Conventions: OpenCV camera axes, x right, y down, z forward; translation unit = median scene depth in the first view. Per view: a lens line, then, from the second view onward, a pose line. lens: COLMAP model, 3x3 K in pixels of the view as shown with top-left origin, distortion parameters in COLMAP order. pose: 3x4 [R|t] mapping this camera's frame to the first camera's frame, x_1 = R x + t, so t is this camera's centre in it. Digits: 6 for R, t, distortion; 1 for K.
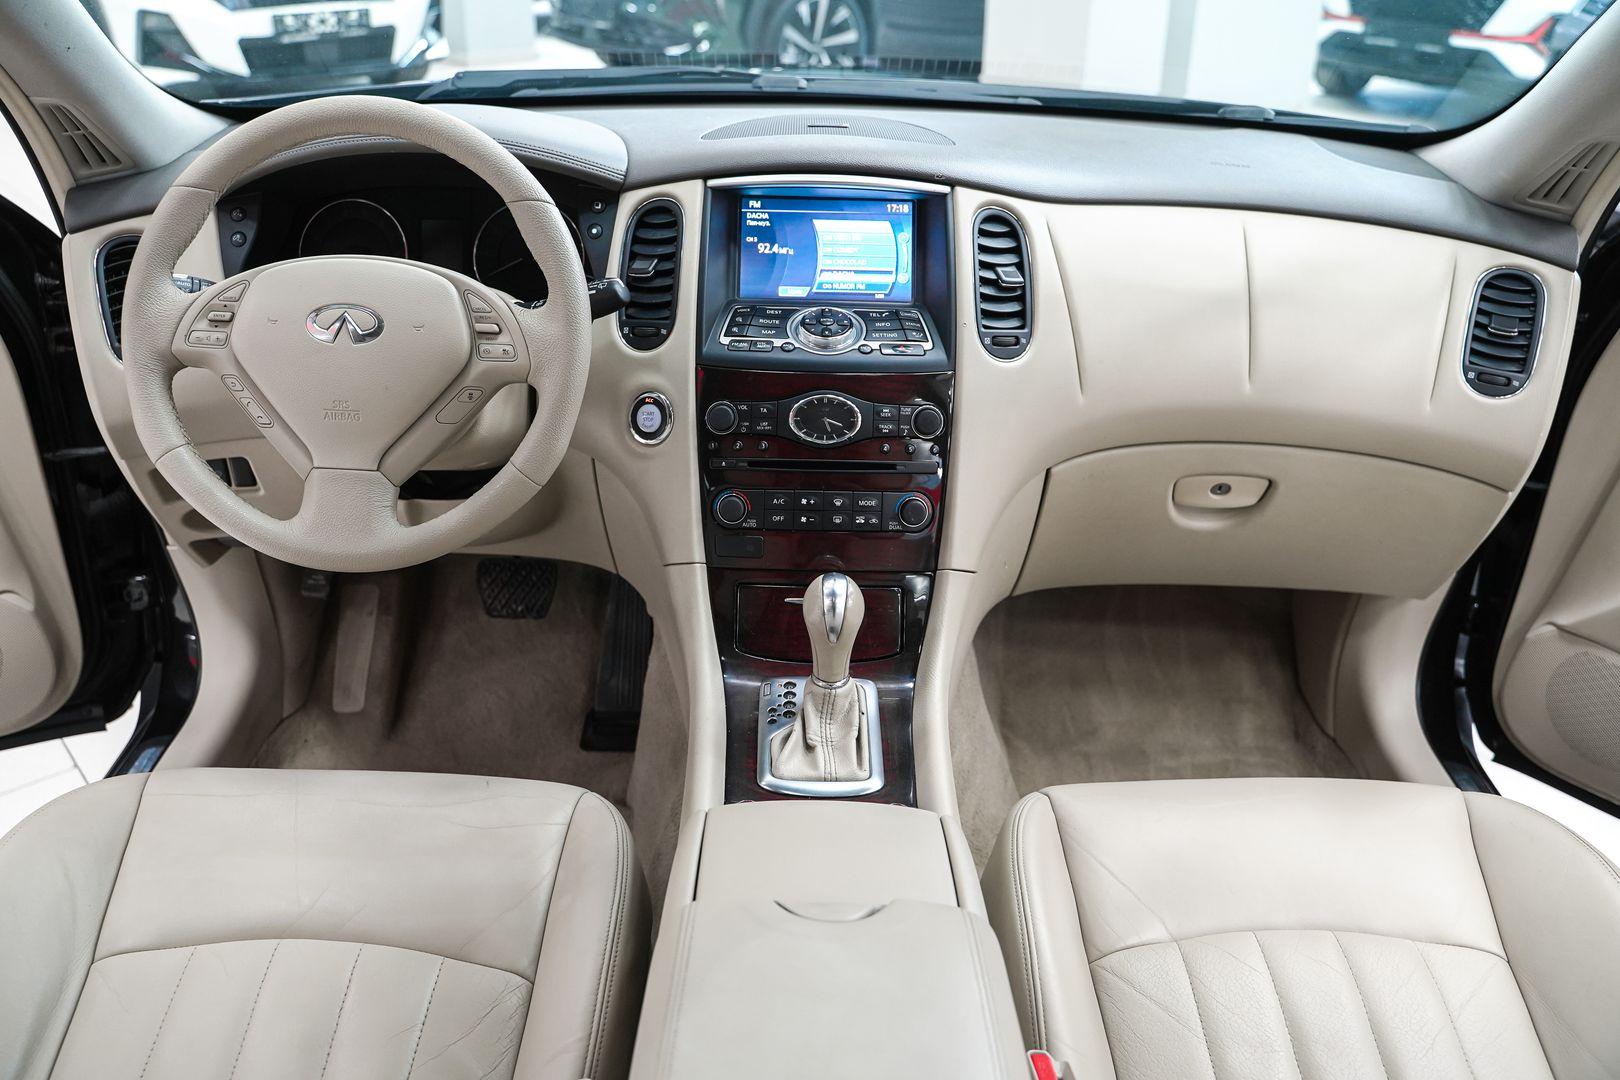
lens RADIAL K [[1333.6, 0, 810.0], [0, 1333.6, 540.0], [0, 0, 1]] dist [-0.125142, 0.098650]
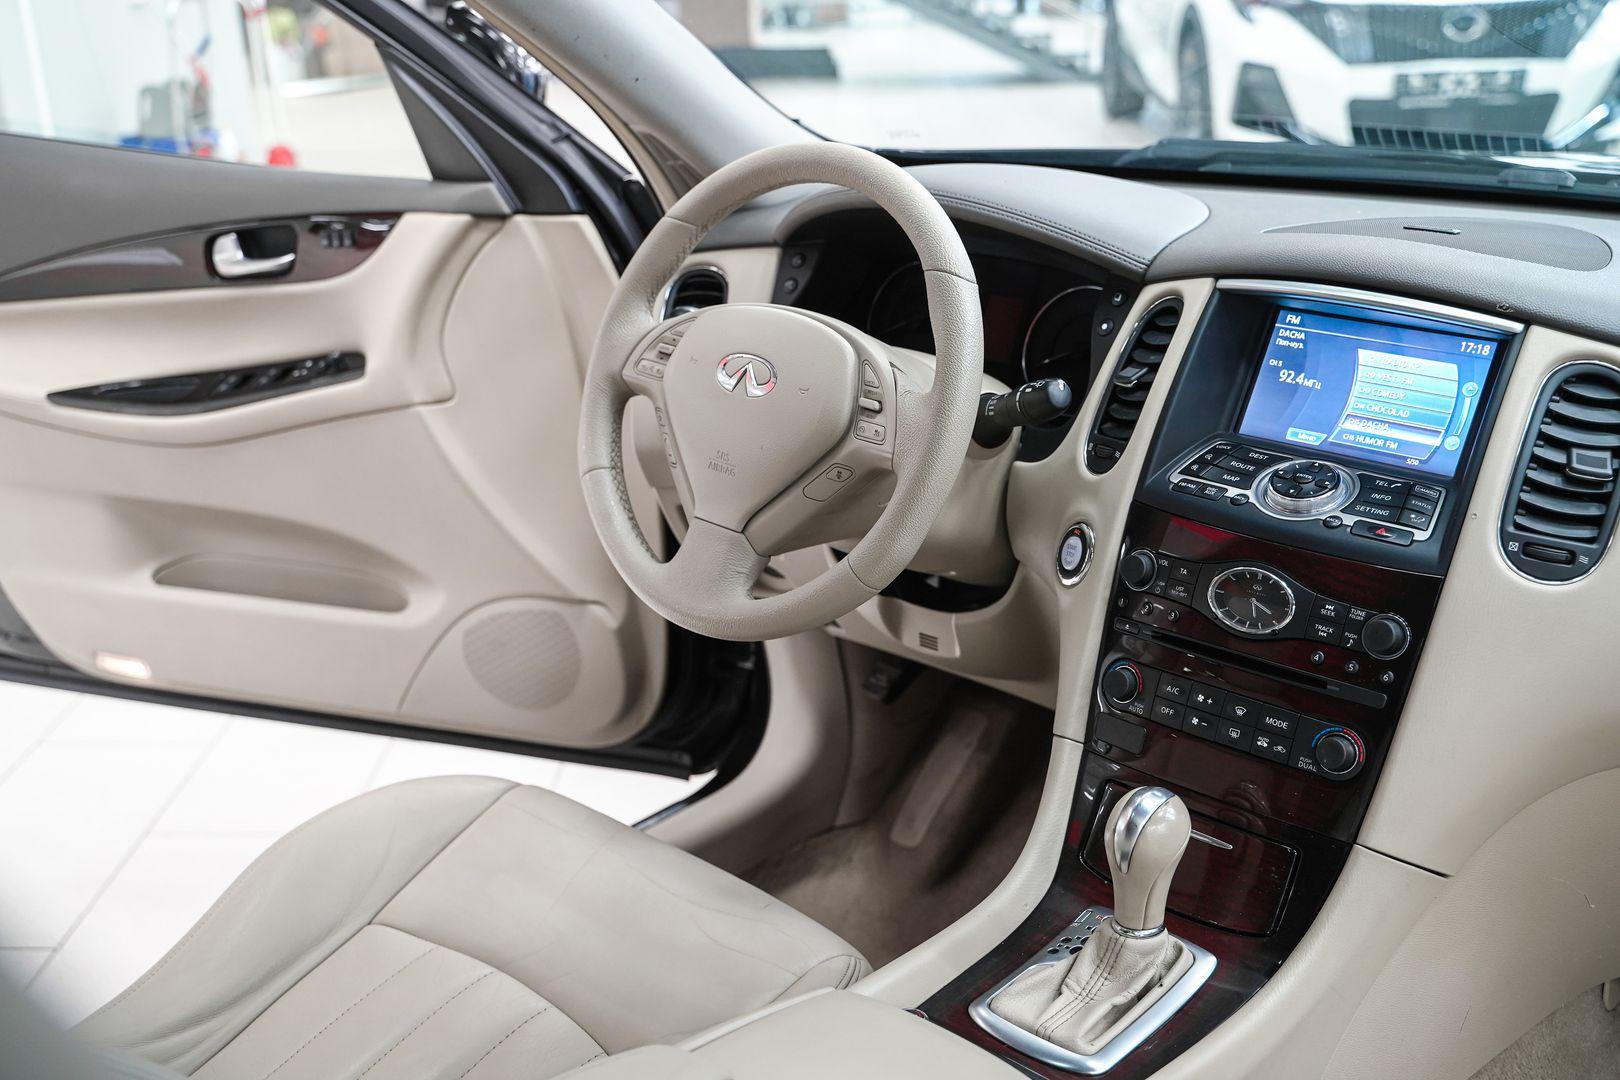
lens RADIAL K [[1731.3, 0, 810.0], [0, 1731.3, 540.0], [0, 0, 1]] dist [-0.042724, 0.133365]
pose [[0.731286, 0.199677, -0.652189, 0.448466], [-0.278401, 0.960293, -0.018159, -0.034821], [0.622666, 0.194849, 0.757839, 0.090437]]
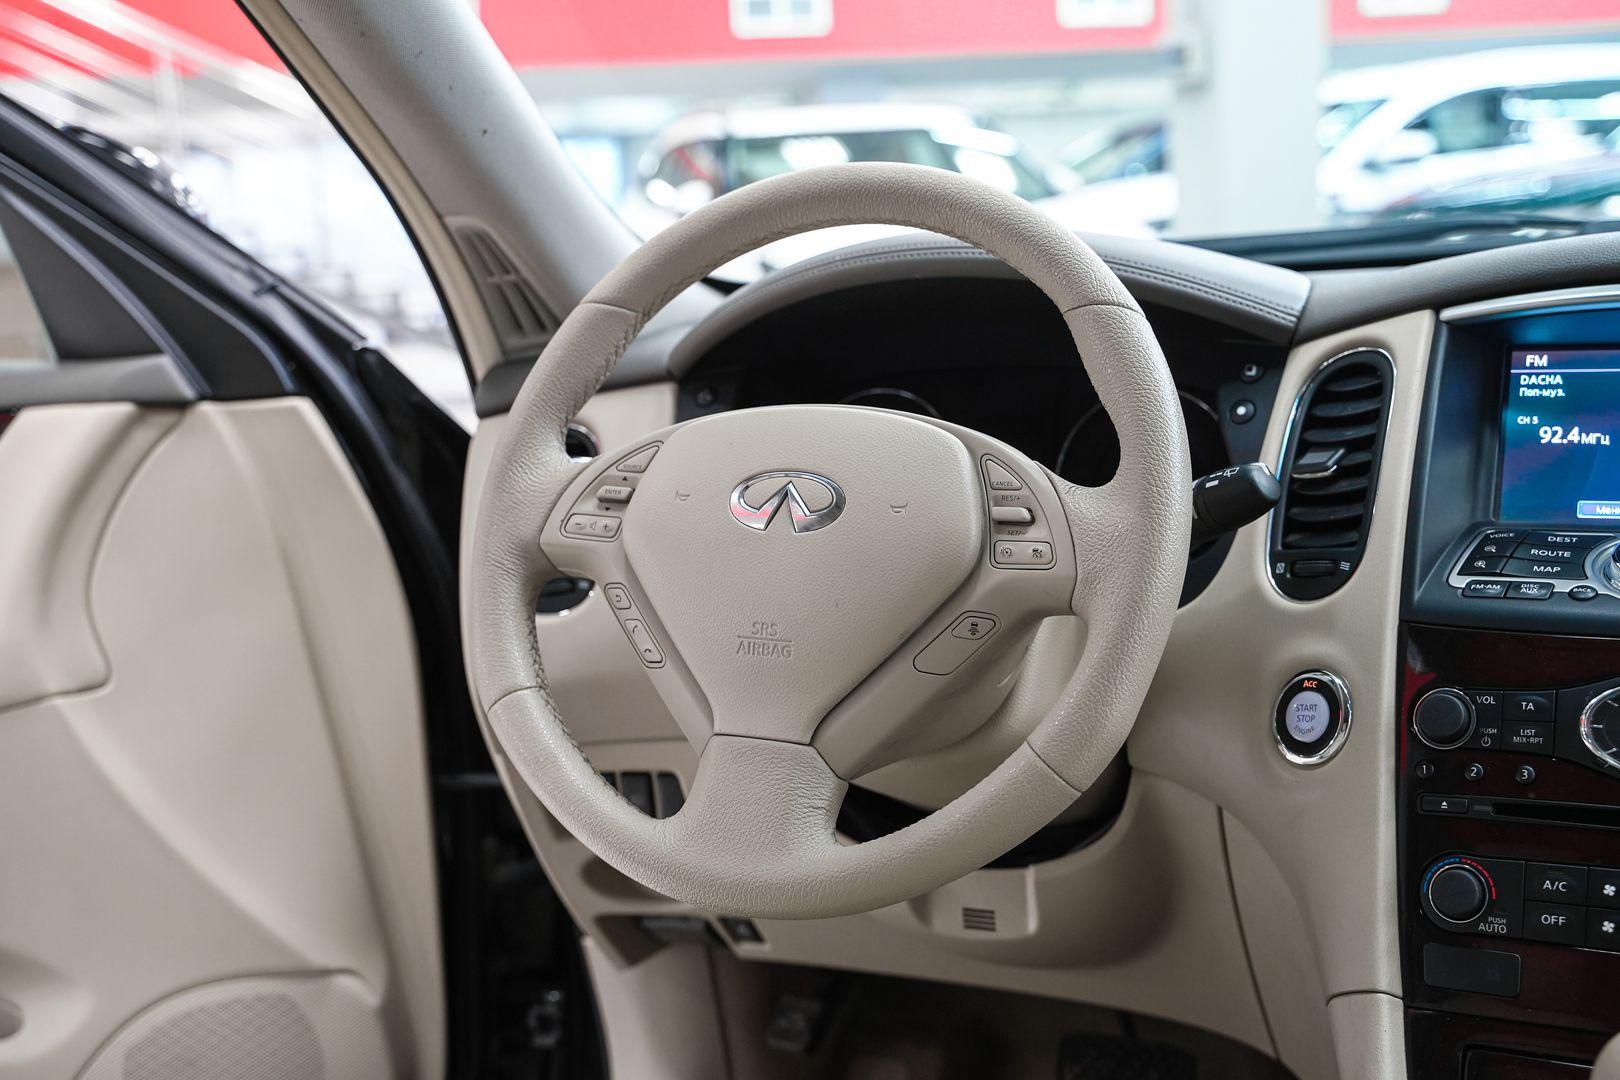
lens RADIAL K [[1967.0, 0, 810.0], [0, 1967.0, 540.0], [0, 0, 1]] dist [0.031093, 0.074966]
pose [[0.896912, 0.004586, -0.442185, 0.053843], [-0.138341, 0.952664, -0.270726, 0.086890], [0.420012, 0.303990, 0.855091, 0.192978]]
